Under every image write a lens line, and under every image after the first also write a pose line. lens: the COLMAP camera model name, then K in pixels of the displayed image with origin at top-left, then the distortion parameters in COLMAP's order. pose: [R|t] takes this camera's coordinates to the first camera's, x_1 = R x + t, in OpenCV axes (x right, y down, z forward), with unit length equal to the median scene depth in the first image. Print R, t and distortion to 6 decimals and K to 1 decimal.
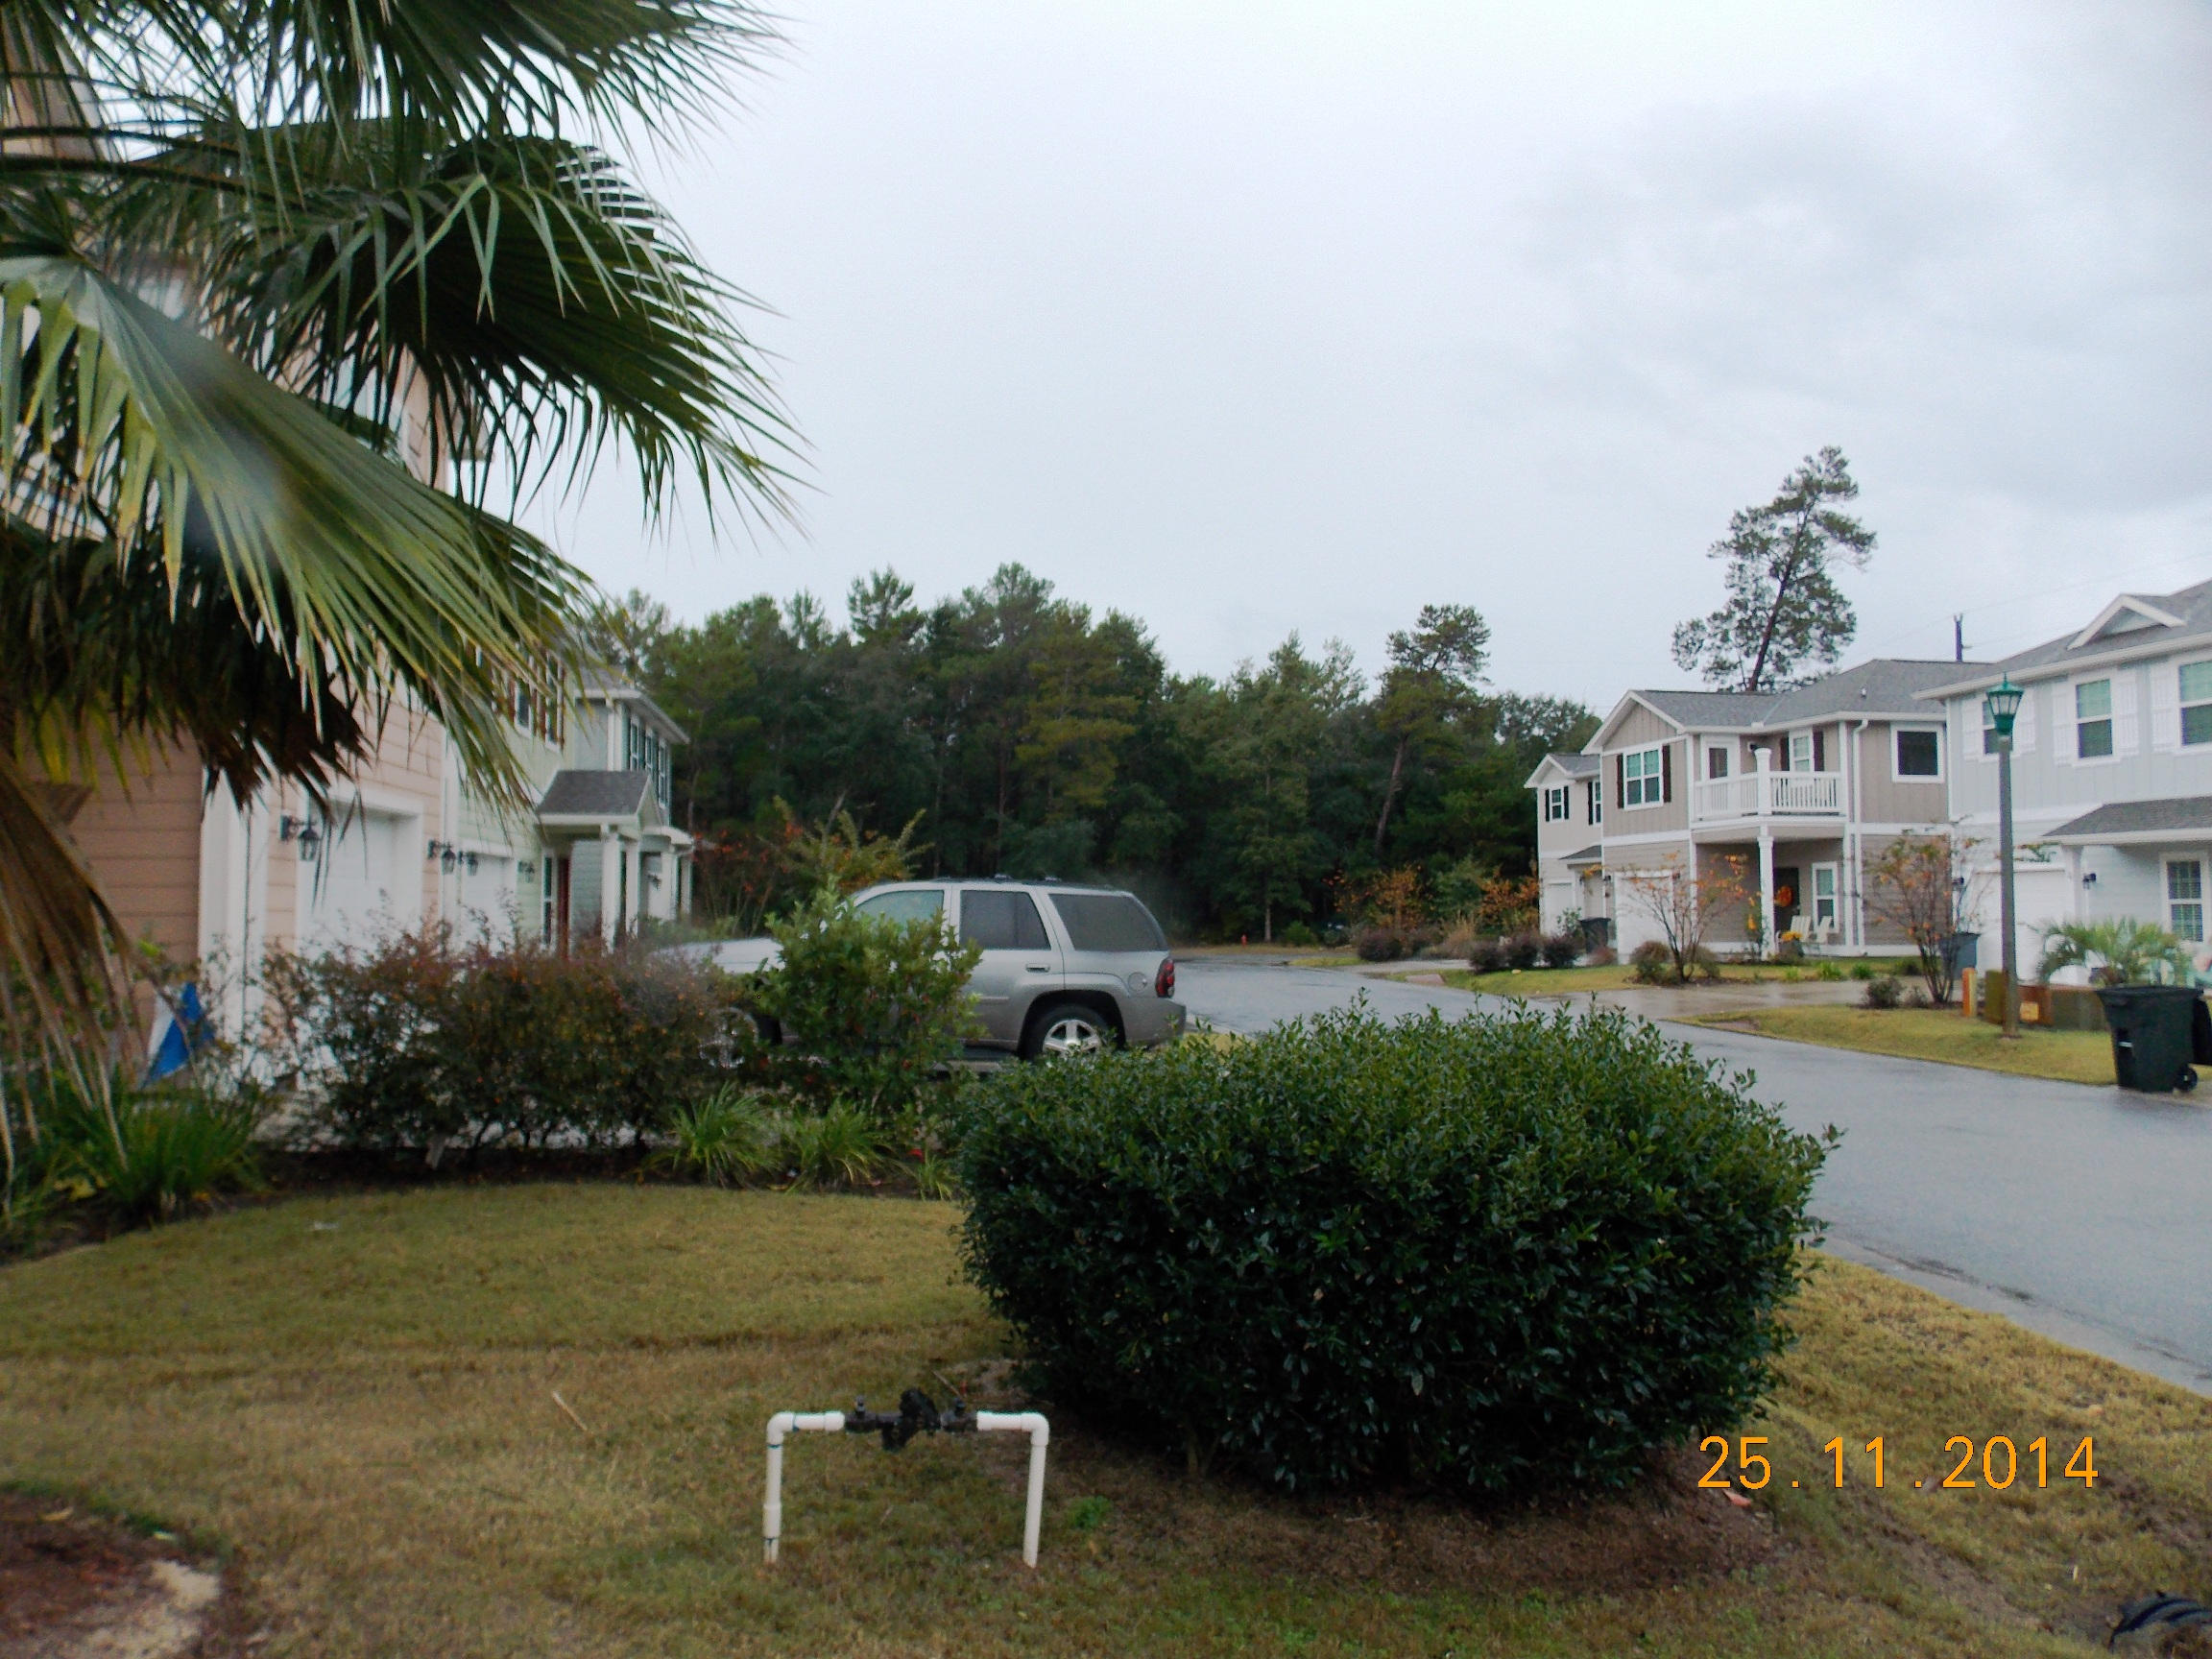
lens RADIAL K [[1439.4, 0, 1106.0], [0, 1439.4, 829.5], [0, 0, 1]] dist [0.001982, 0.002255]
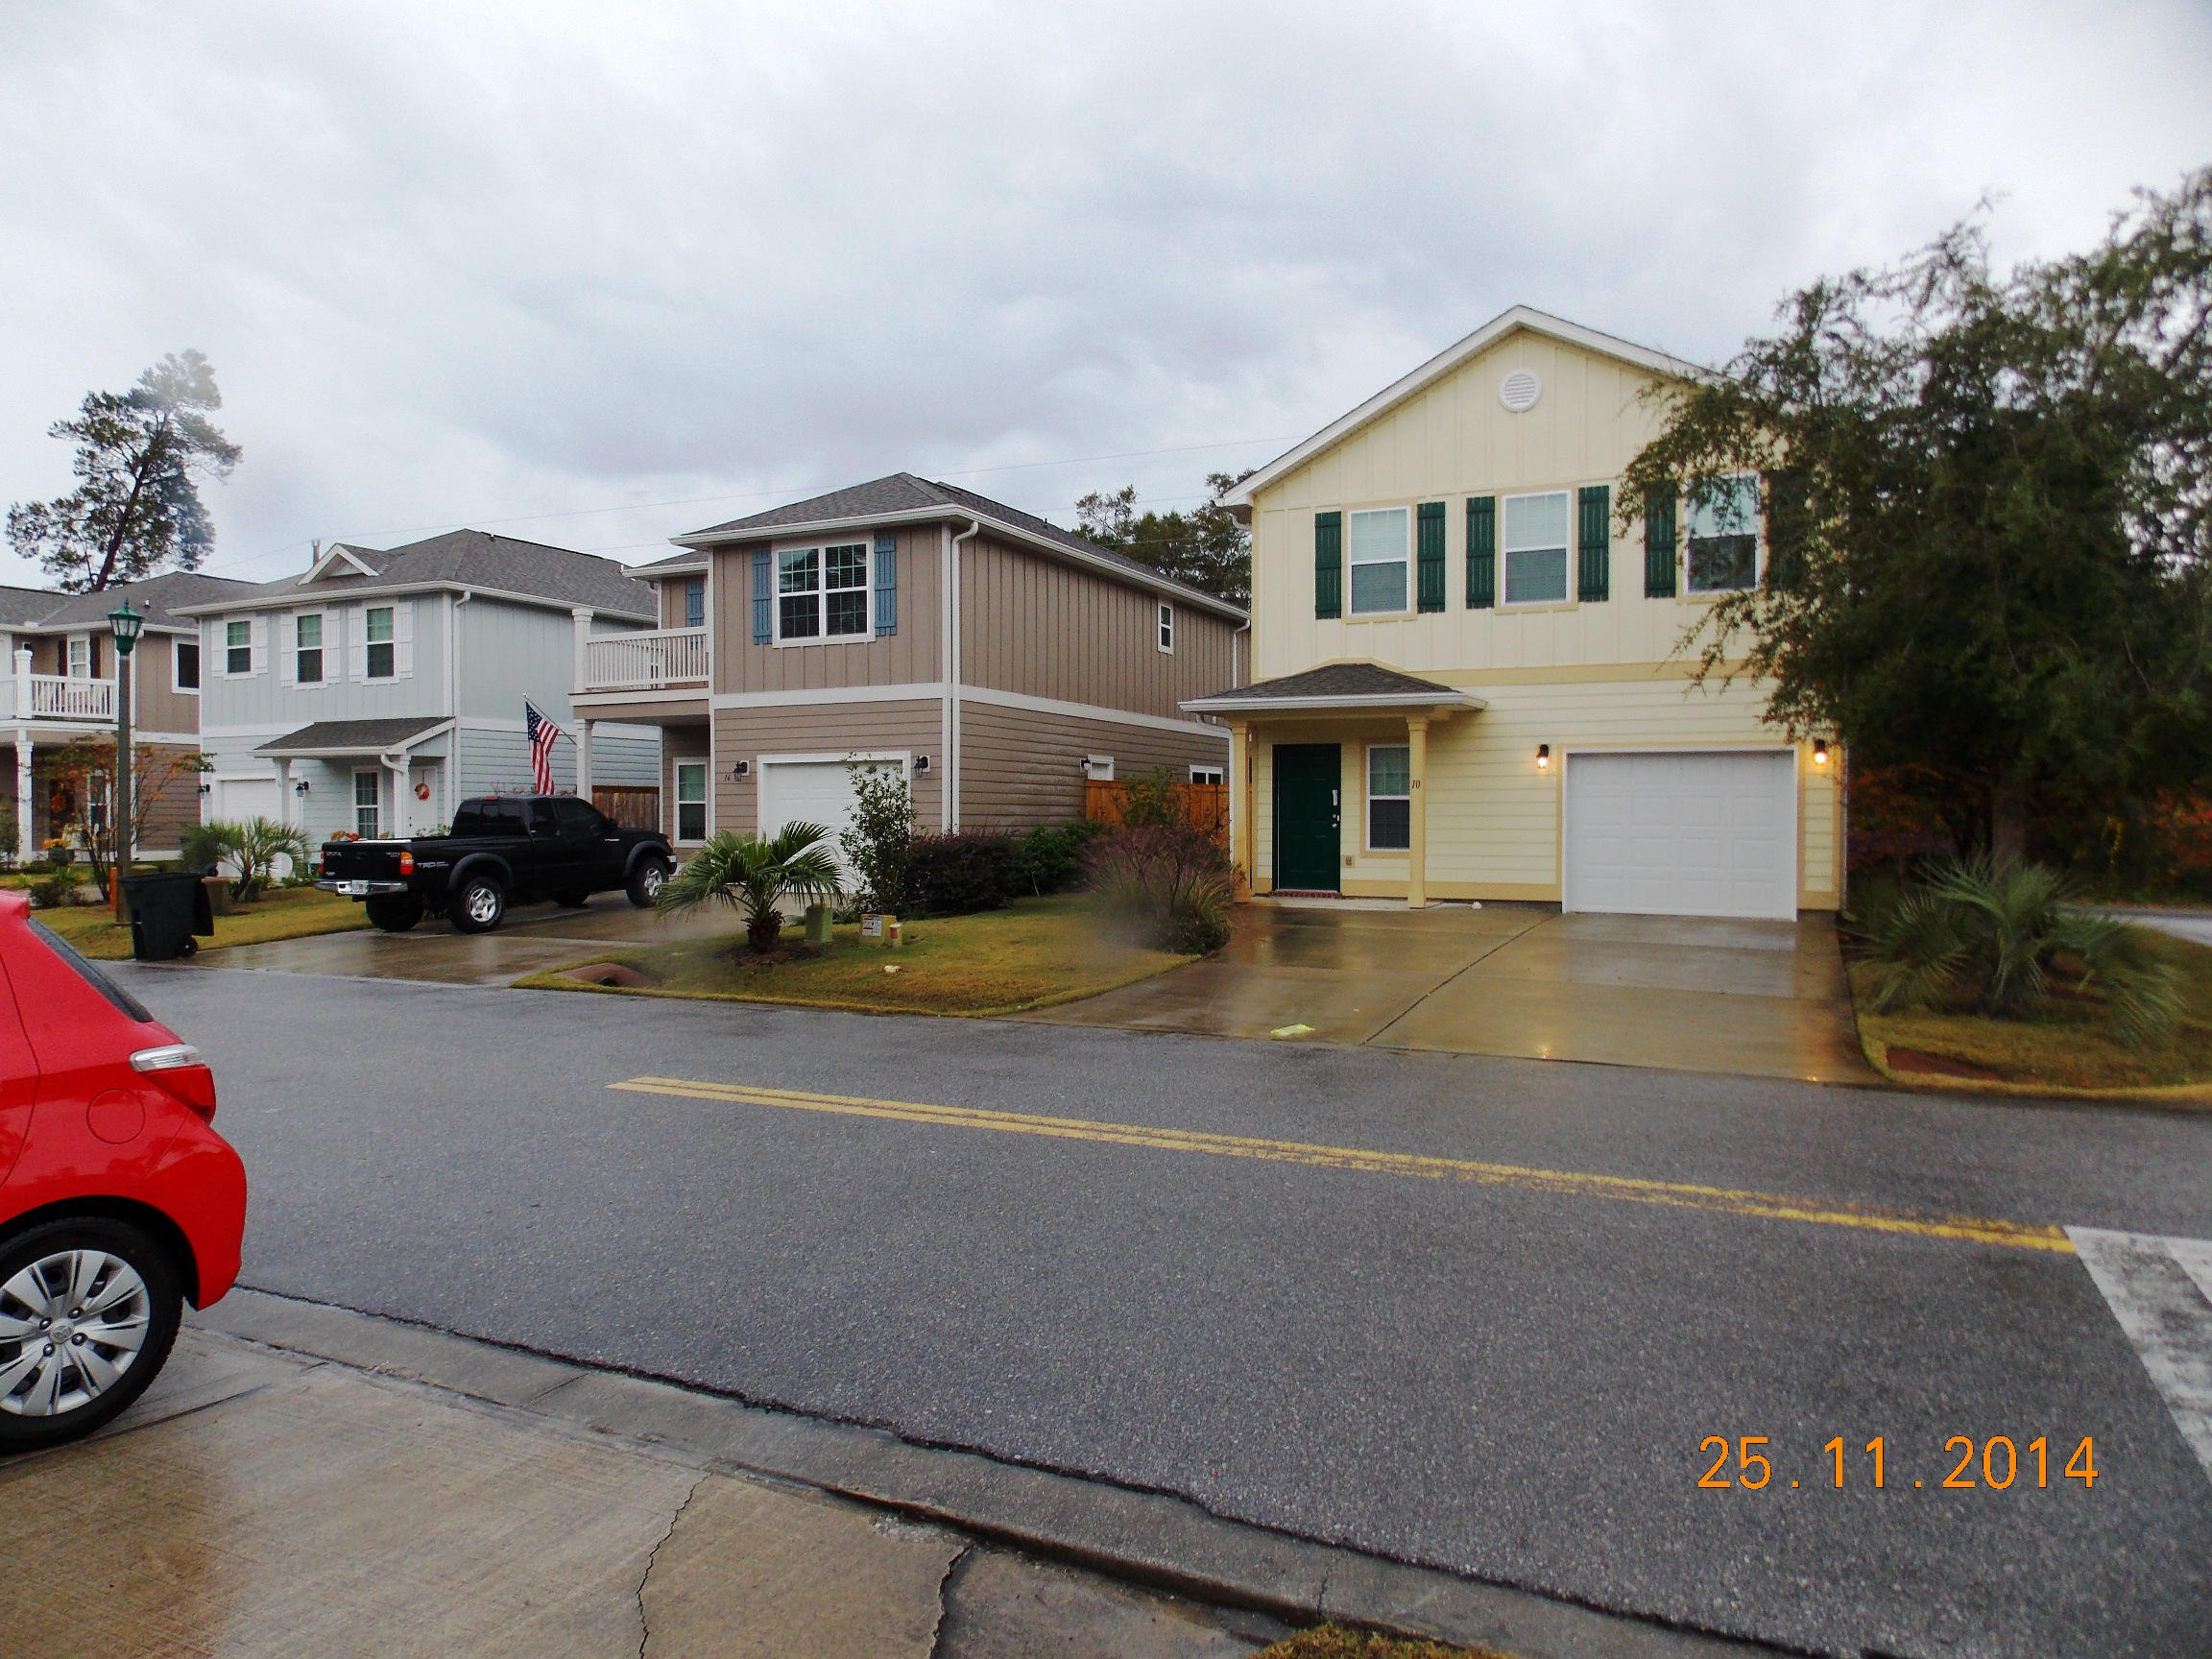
lens RADIAL K [[1439.4, 0, 1106.0], [0, 1439.4, 829.5], [0, 0, 1]] dist [0.001982, 0.002255]
pose [[0.582699, -0.011963, 0.812600, 0.060976], [-0.037392, 0.998438, 0.041511, -0.002062], [-0.811827, -0.054573, 0.581342, -0.098964]]
